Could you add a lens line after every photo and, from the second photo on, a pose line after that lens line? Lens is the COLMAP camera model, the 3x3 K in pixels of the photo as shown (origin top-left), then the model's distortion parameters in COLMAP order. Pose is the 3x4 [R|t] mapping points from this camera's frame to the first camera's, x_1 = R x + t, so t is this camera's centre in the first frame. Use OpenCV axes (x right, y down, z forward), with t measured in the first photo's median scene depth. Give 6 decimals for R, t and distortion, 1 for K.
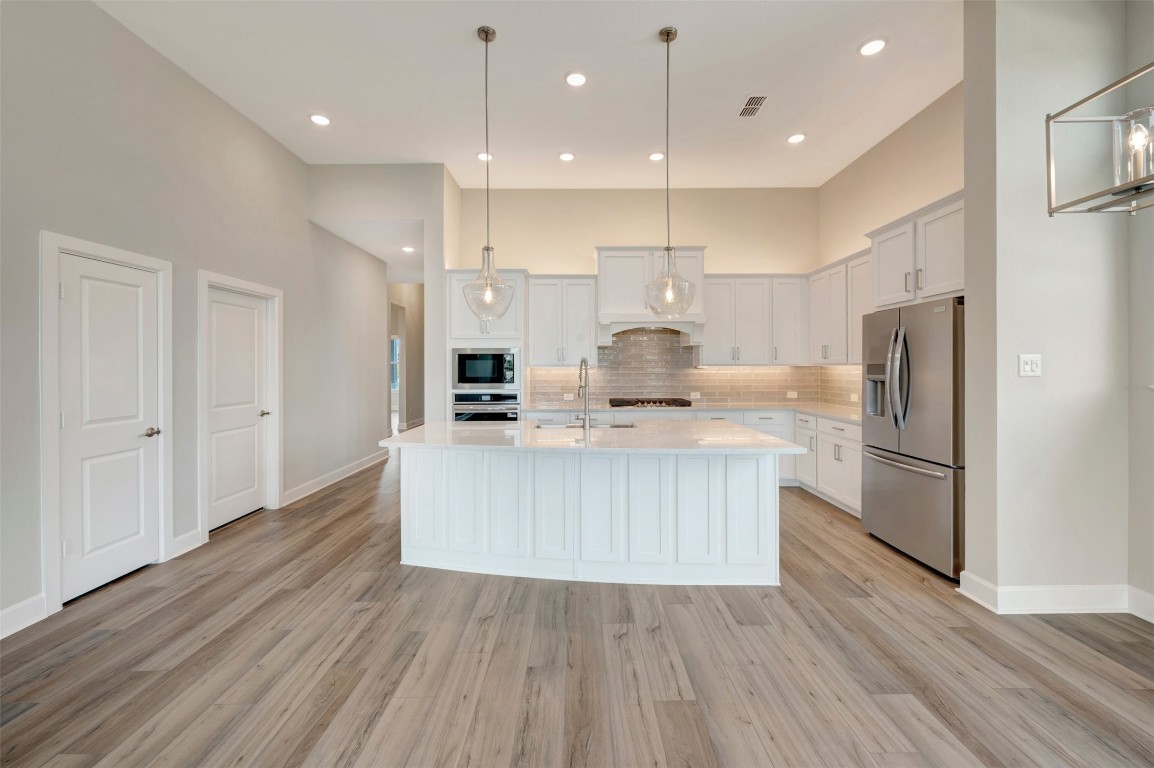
lens RADIAL K [[460.1, 0, 580.9], [0, 460.1, 370.1], [0, 0, 1]] dist [-0.001118, -0.000076]
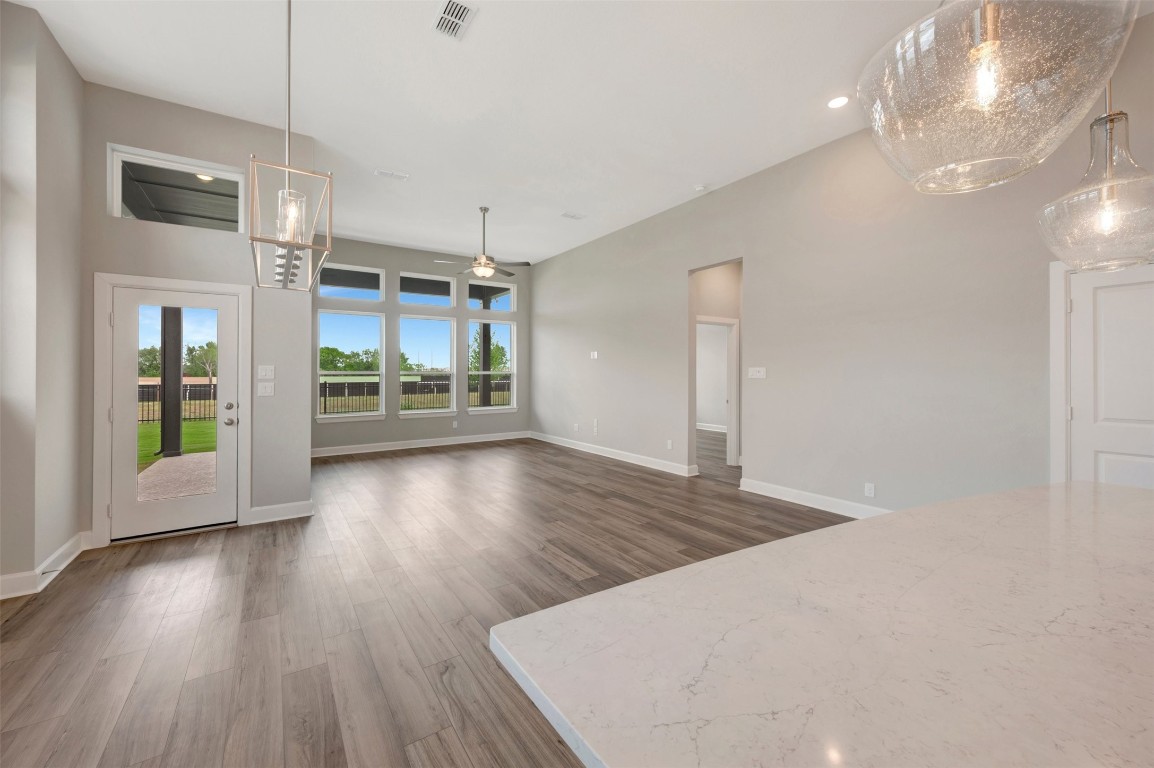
lens RADIAL K [[457.2, 0, 579.1], [0, 457.2, 374.6], [0, 0, 1]] dist [-0.001217, -0.000096]
pose [[-0.830780, 0.008781, -0.556532, 0.433306], [0.002283, 0.999921, 0.012369, -0.007704], [0.556596, 0.009006, -0.830734, 0.915641]]
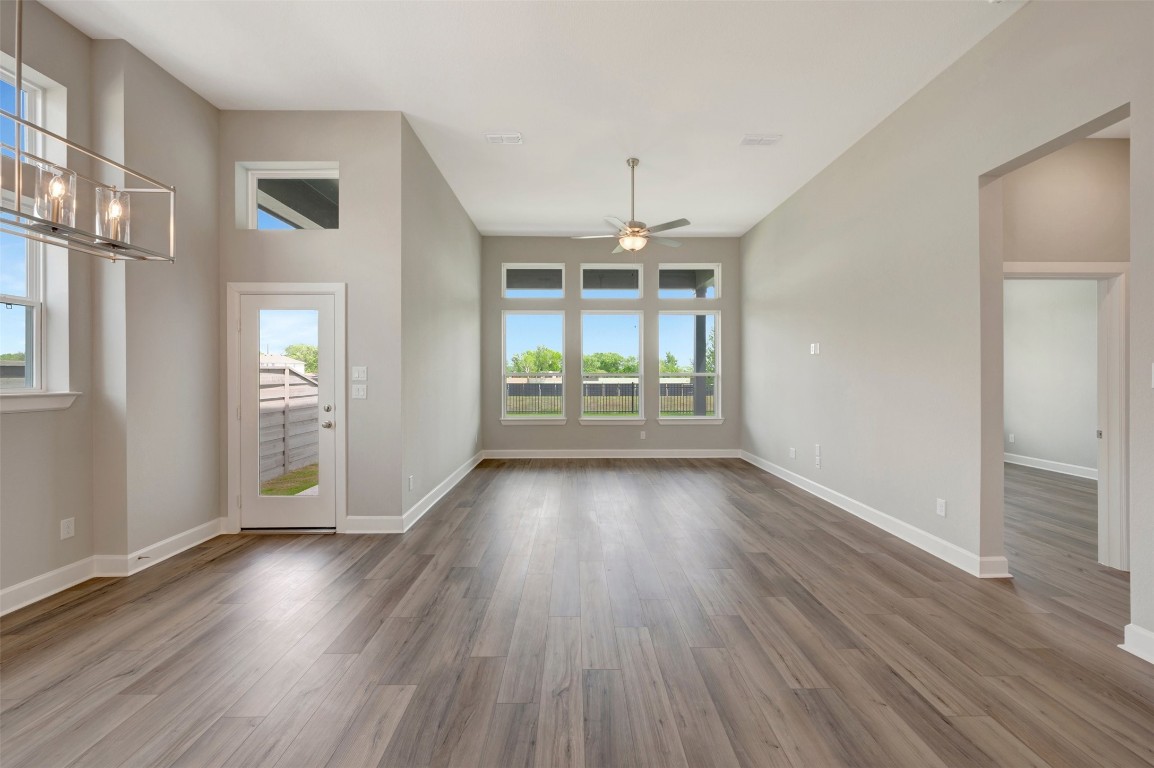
lens RADIAL K [[455.1, 0, 577.5], [0, 455.1, 373.9], [0, 0, 1]] dist [-0.002722, -0.000394]
pose [[-0.999963, 0.005533, -0.006590, -0.056573], [0.005506, 0.999977, 0.004021, -0.002283], [0.006612, 0.003985, -0.999970, 0.602669]]
